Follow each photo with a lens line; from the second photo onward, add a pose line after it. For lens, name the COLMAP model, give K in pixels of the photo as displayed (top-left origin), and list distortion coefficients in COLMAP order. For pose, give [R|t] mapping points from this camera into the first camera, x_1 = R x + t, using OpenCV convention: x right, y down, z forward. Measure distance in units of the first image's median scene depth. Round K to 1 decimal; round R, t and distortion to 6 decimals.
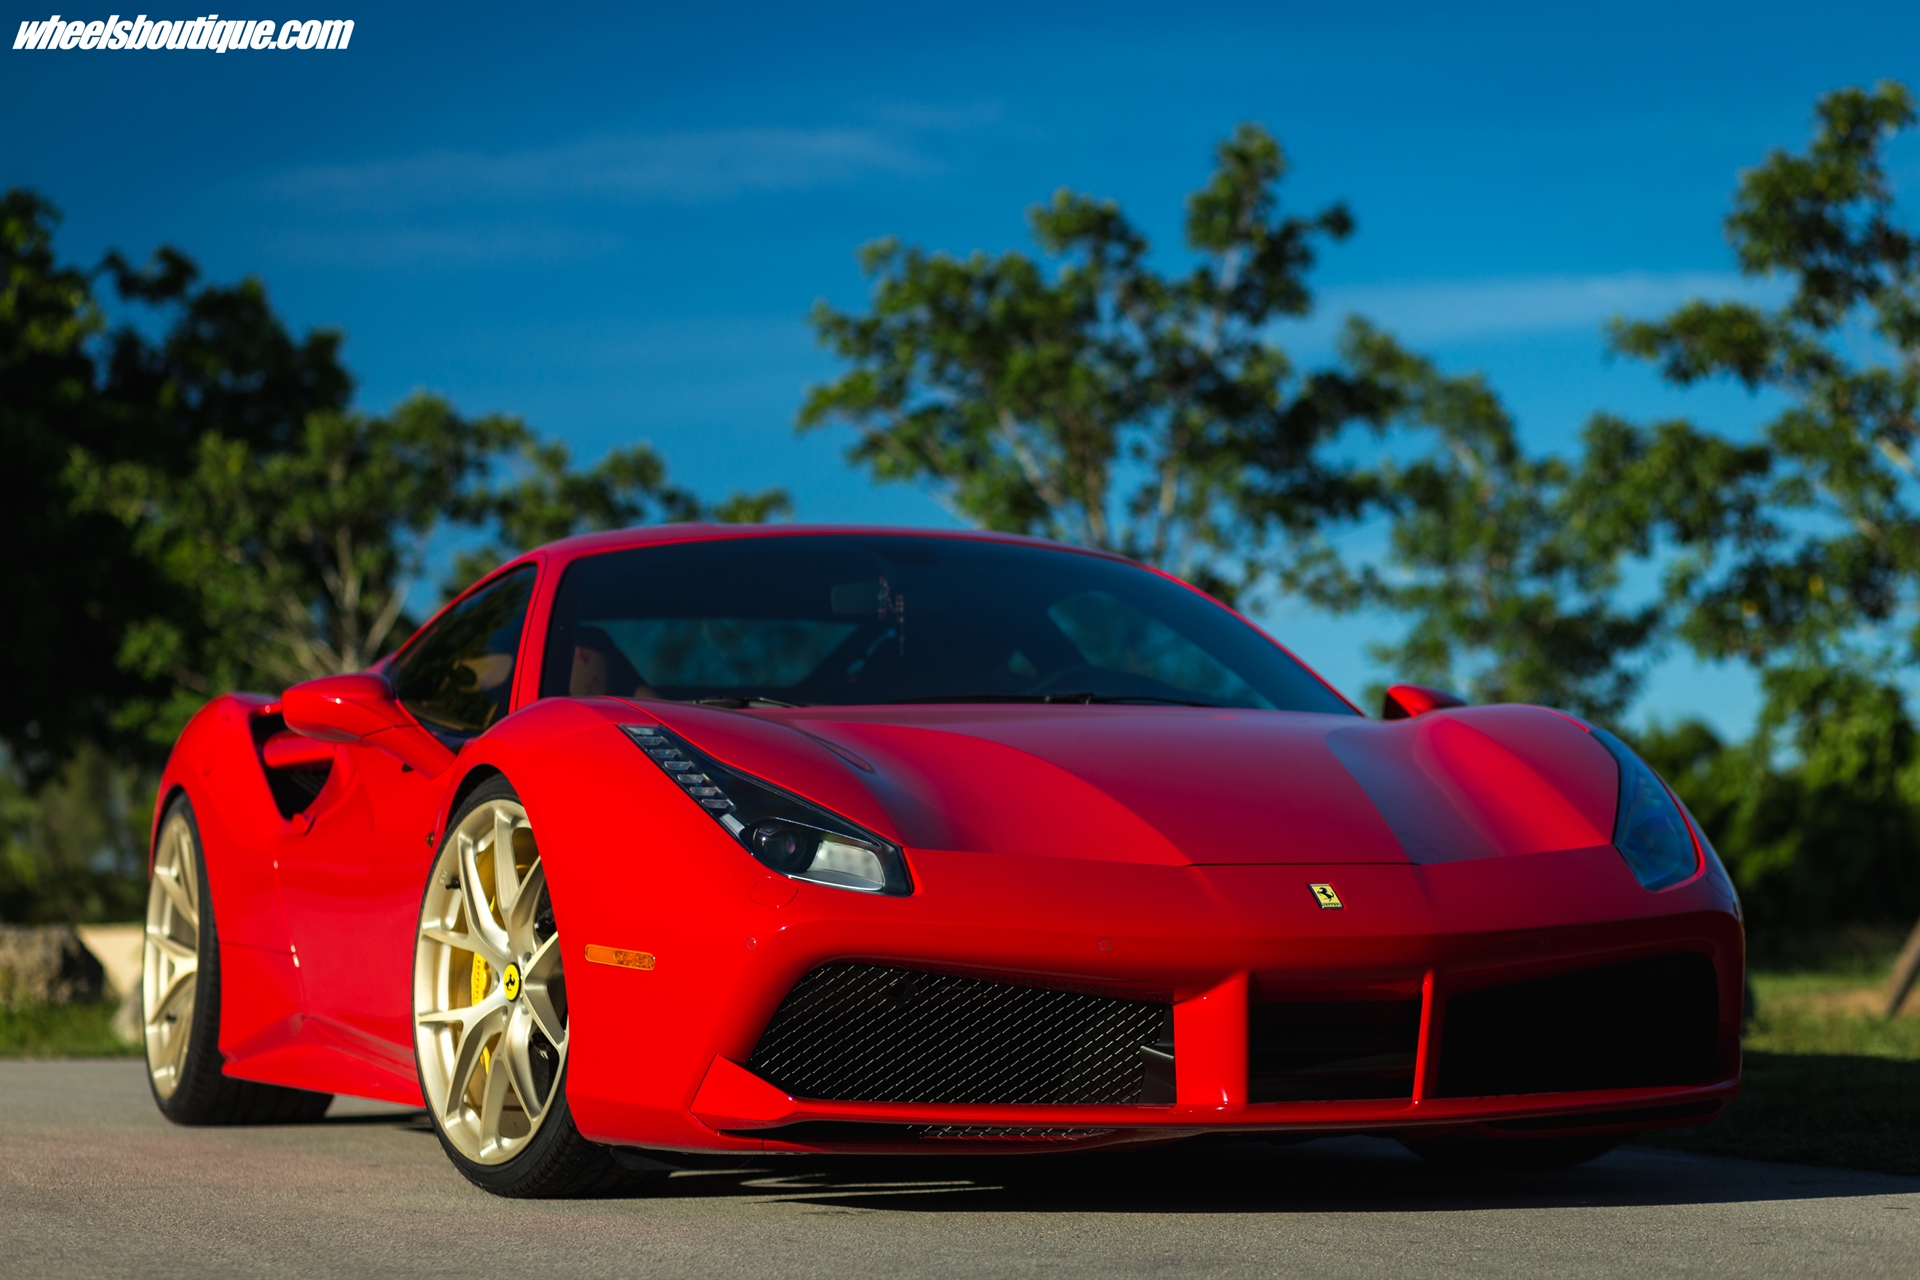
lens RADIAL K [[4480.0, 0, 960.0], [0, 4480.0, 640.0], [0, 0, 1]] dist [-0.004627, 0.165545]
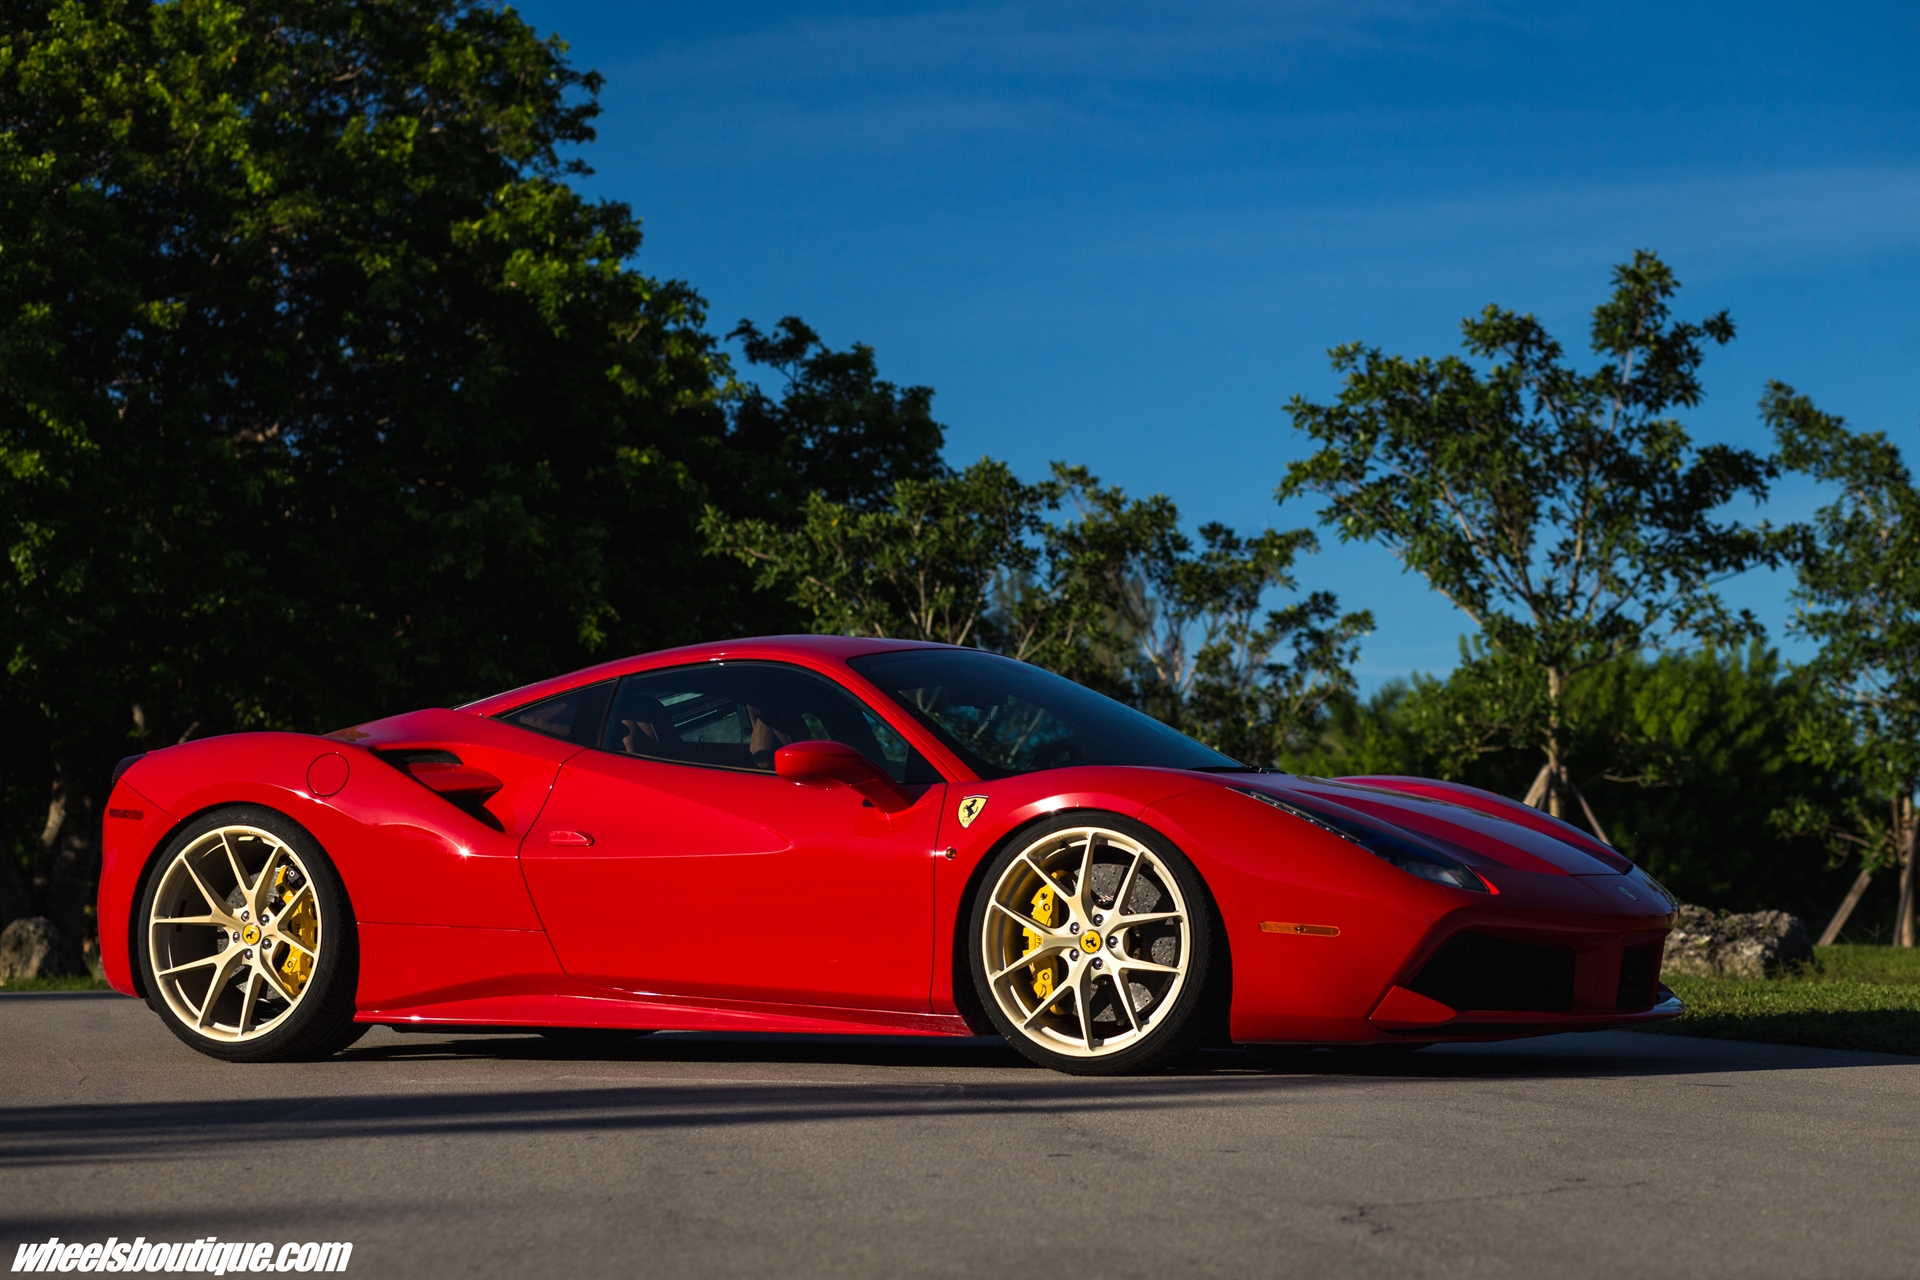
lens RADIAL K [[4602.0, 0, 960.0], [0, 4602.0, 640.0], [0, 0, 1]] dist [-0.044011, 0.159545]
pose [[0.989088, -0.000805, -0.147326, 0.069348], [0.002414, 0.999939, 0.010746, -0.023711], [0.147308, -0.010985, 0.989030, -0.290154]]
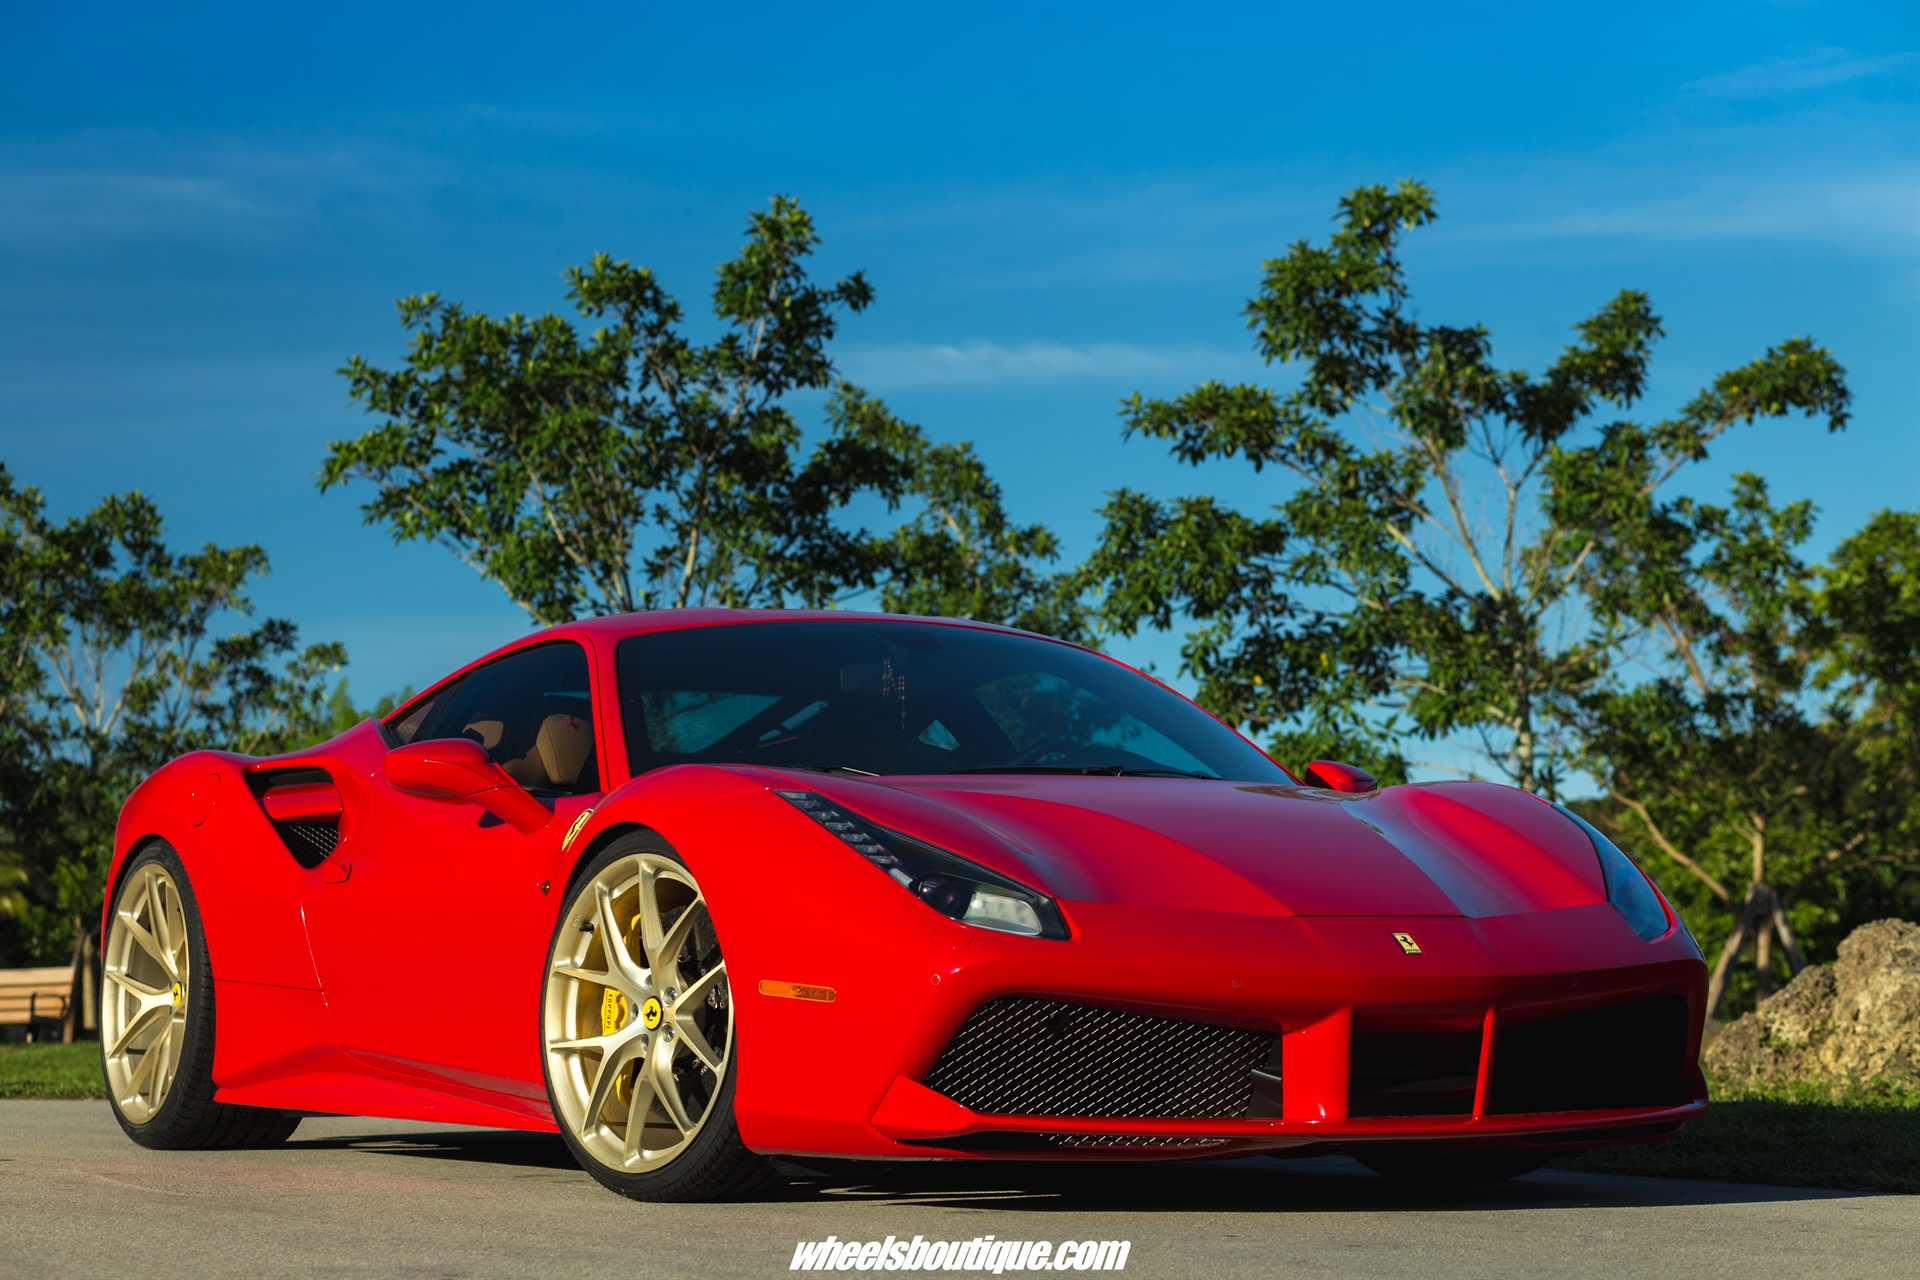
lens RADIAL K [[4602.0, 0, 960.0], [0, 4602.0, 640.0], [0, 0, 1]] dist [-0.044011, 0.159545]
pose [[0.988710, 0.019112, 0.148620, -0.051740], [-0.017385, 0.999765, -0.012912, -0.001291], [-0.148832, 0.010183, 0.988810, -0.044576]]
